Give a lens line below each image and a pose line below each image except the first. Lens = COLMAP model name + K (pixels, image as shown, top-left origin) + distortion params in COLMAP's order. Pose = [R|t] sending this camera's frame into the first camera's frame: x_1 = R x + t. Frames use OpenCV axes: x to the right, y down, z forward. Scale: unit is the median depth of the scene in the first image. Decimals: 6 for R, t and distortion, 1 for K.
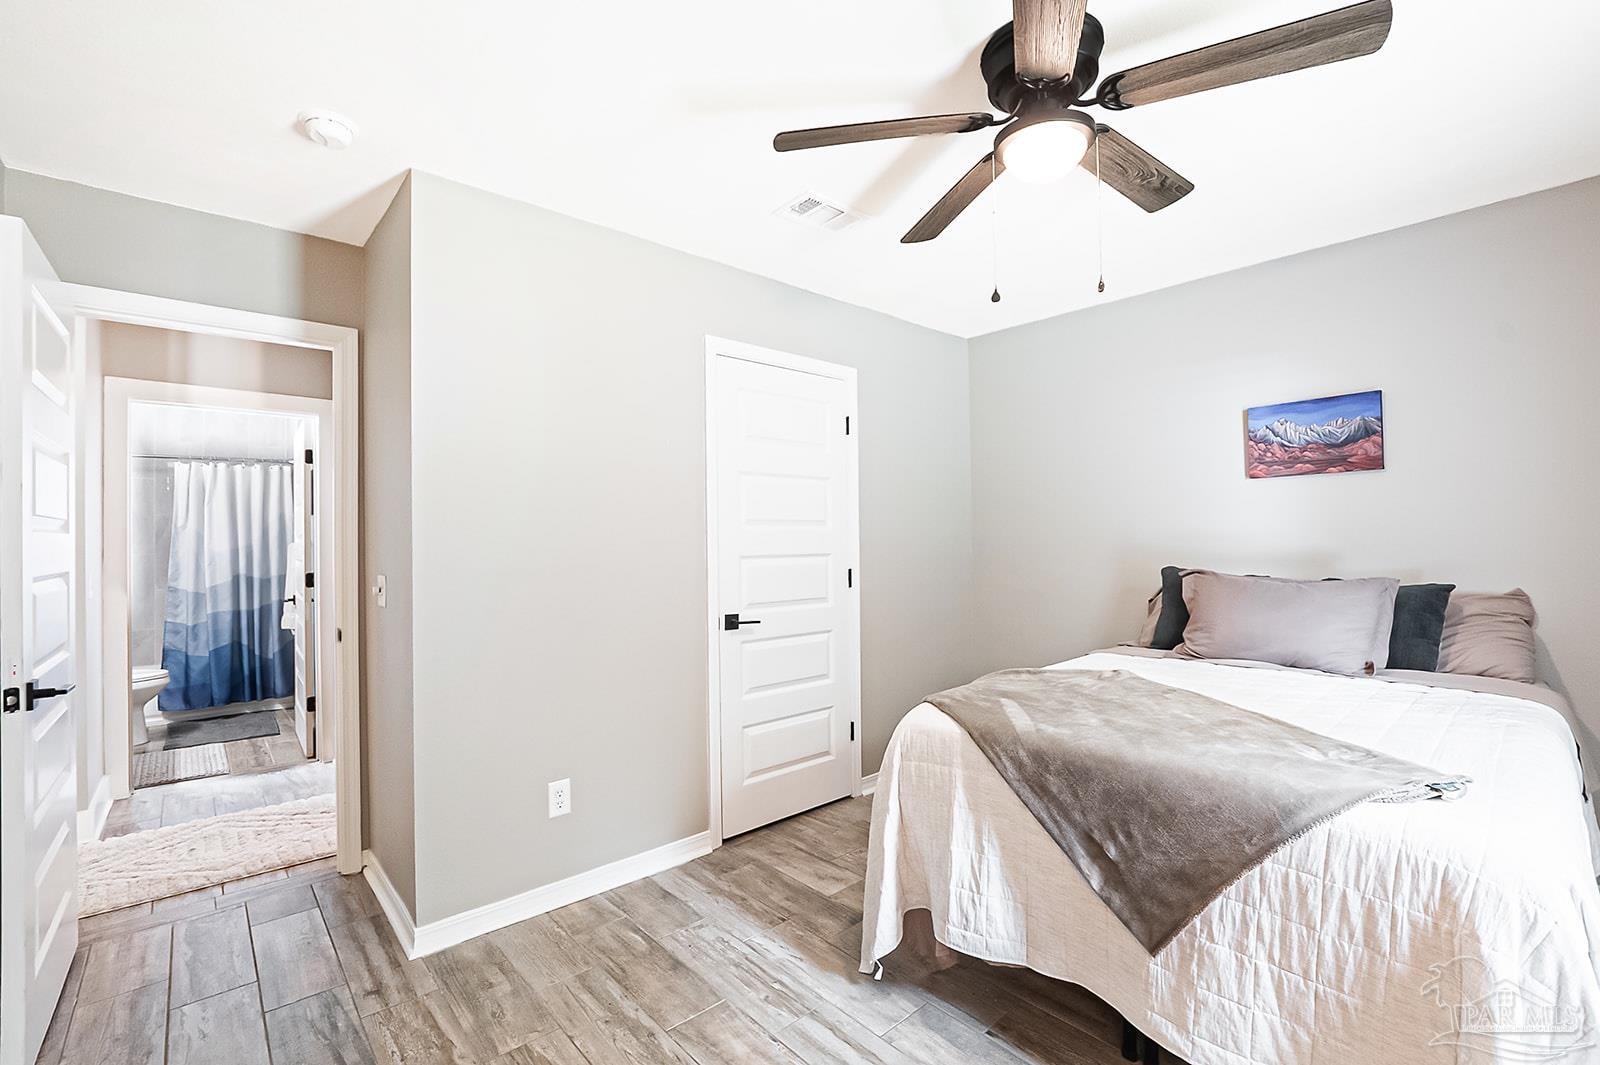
lens RADIAL K [[728.6, 0, 801.6], [0, 728.6, 546.4], [0, 0, 1]] dist [-0.030288, 0.010612]
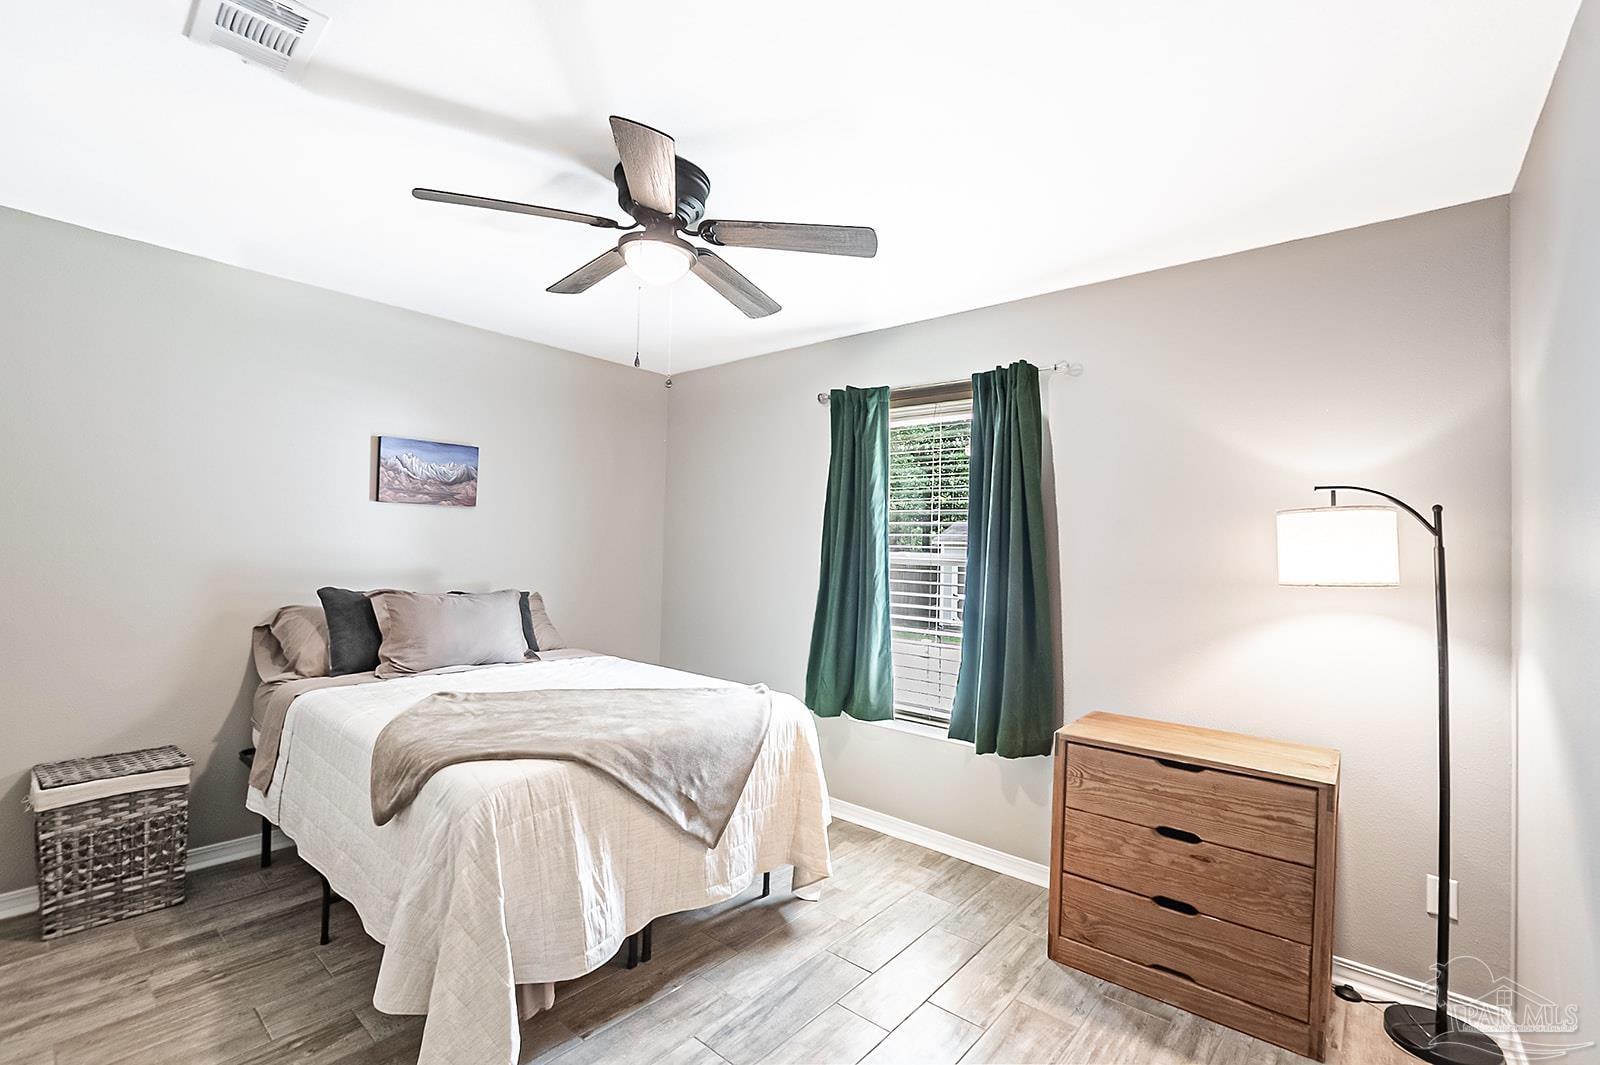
lens RADIAL K [[728.6, 0, 801.6], [0, 728.6, 546.4], [0, 0, 1]] dist [-0.030288, 0.010612]
pose [[-0.165387, 0.009224, 0.986186, -0.603807], [-0.018748, 0.999746, -0.012495, -0.029051], [-0.986051, -0.020555, -0.165172, 0.621899]]
